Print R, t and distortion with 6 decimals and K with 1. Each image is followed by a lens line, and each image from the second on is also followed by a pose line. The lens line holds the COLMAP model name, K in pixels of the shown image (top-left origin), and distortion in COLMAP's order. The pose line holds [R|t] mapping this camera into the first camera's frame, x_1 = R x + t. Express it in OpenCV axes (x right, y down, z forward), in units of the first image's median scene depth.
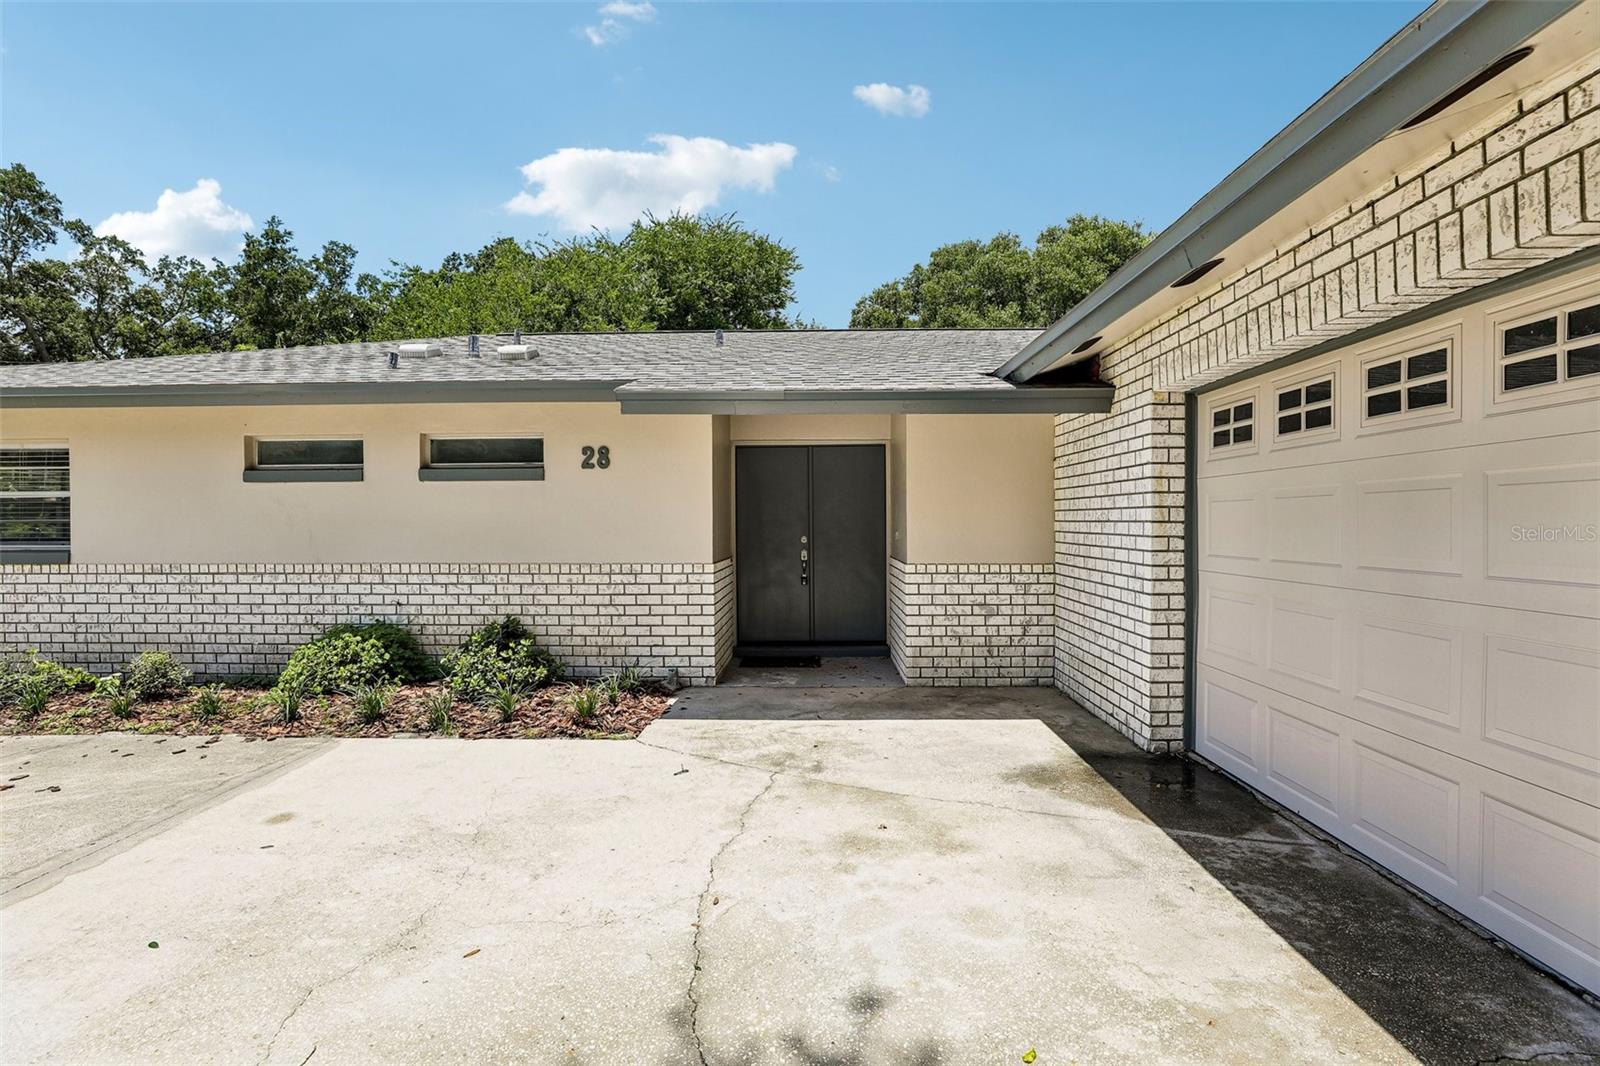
lens RADIAL K [[728.3, 0, 806.3], [0, 728.3, 526.5], [0, 0, 1]] dist [-0.039023, 0.009022]
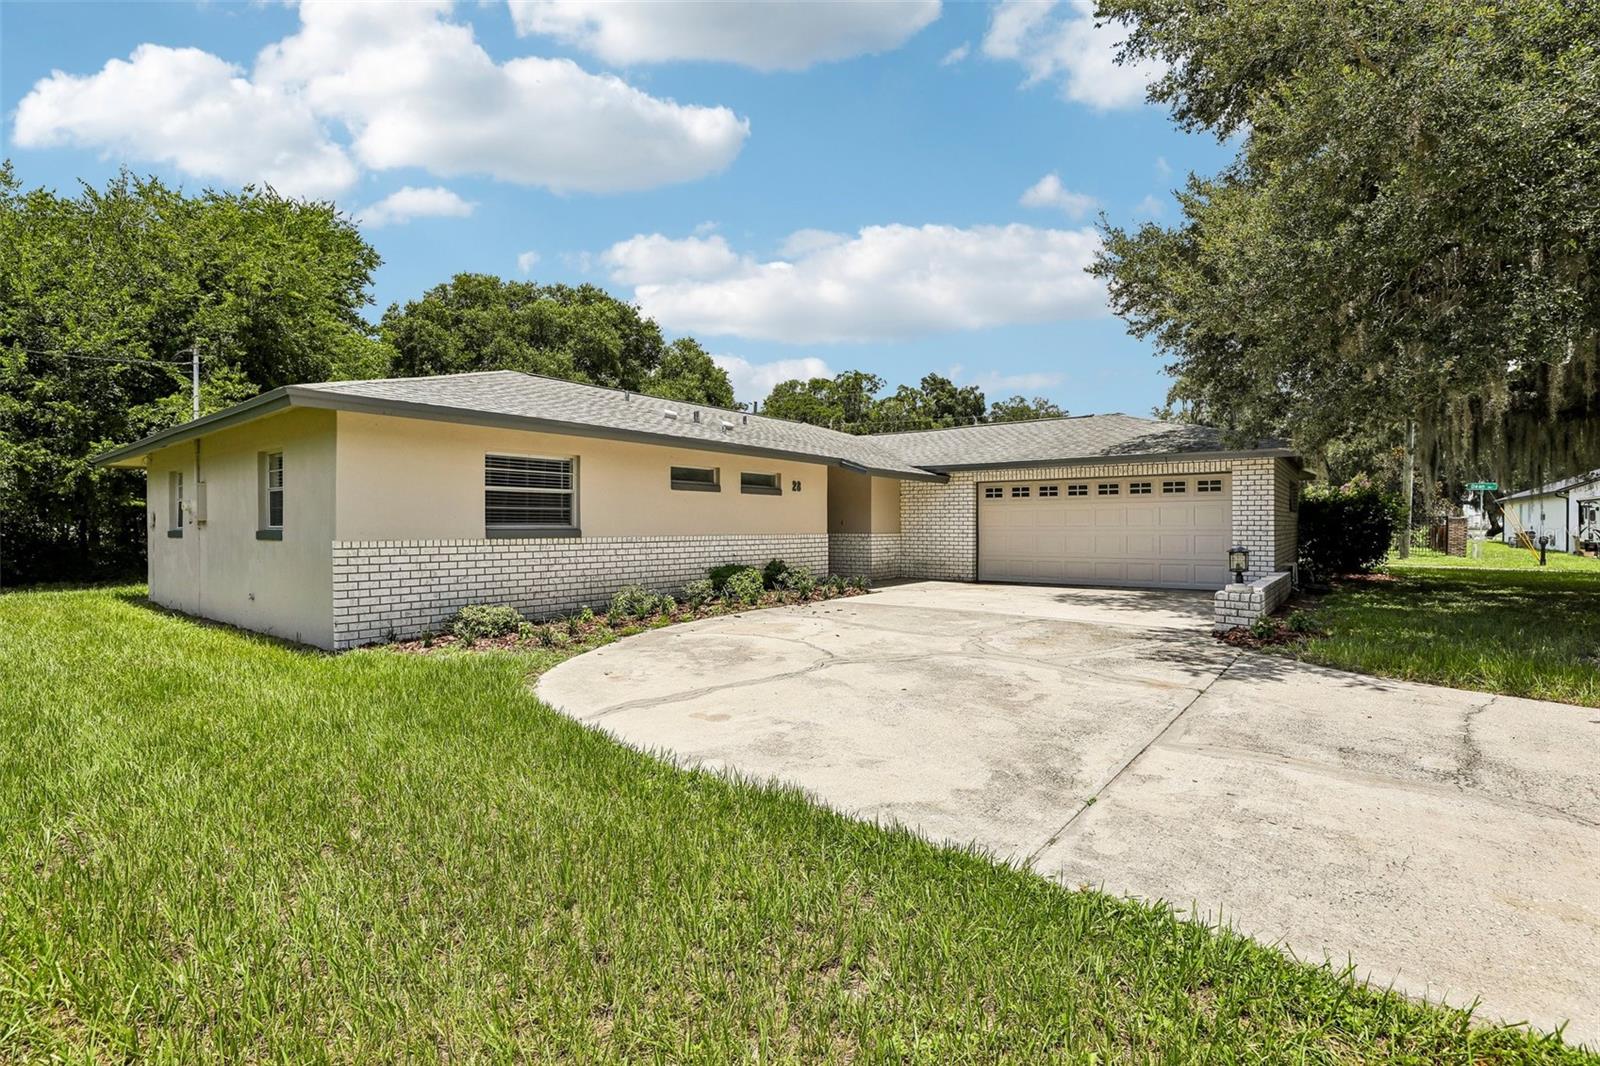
lens RADIAL K [[728.3, 0, 801.8], [0, 728.3, 527.0], [0, 0, 1]] dist [-0.039023, 0.009022]
pose [[0.594691, 0.003161, 0.803948, -2.027503], [0.003995, 0.999968, -0.006887, 0.043647], [-0.803944, 0.007307, 0.594660, -0.322842]]
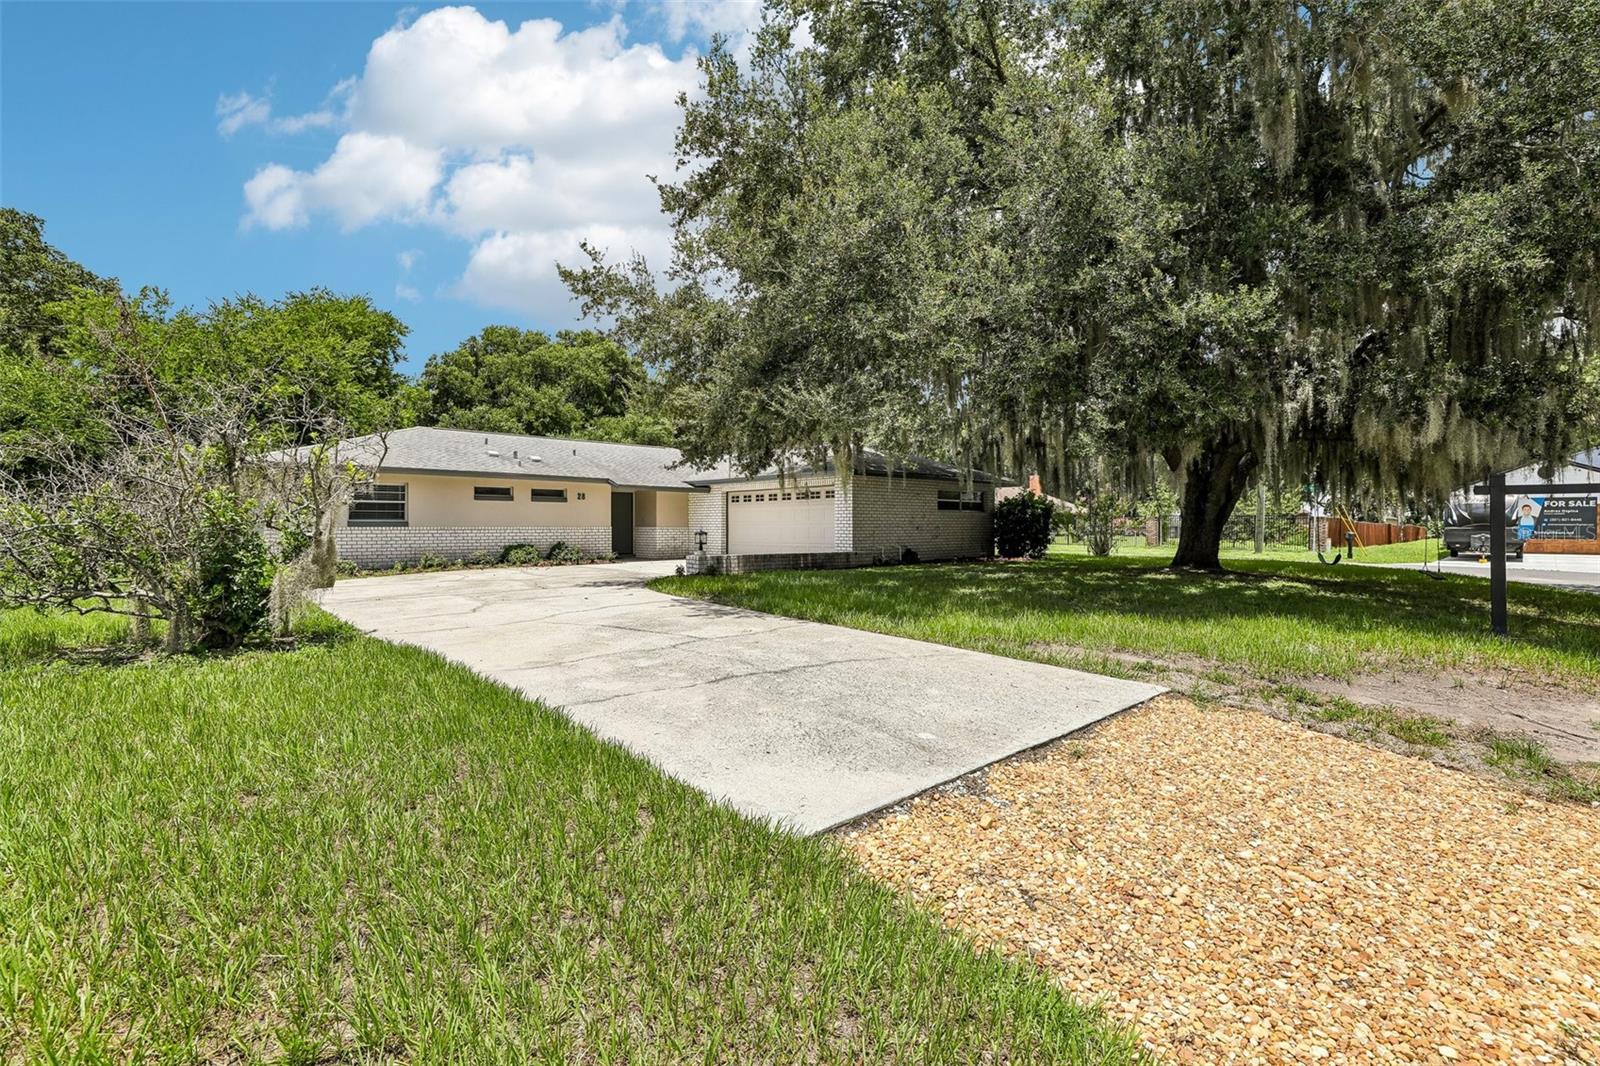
lens RADIAL K [[728.3, 0, 801.3], [0, 728.3, 537.7], [0, 0, 1]] dist [-0.039023, 0.009022]
pose [[0.707300, -0.005605, 0.706891, -1.987927], [0.001961, 0.999980, 0.005966, 0.084604], [-0.706911, -0.002833, 0.707297, -2.202760]]
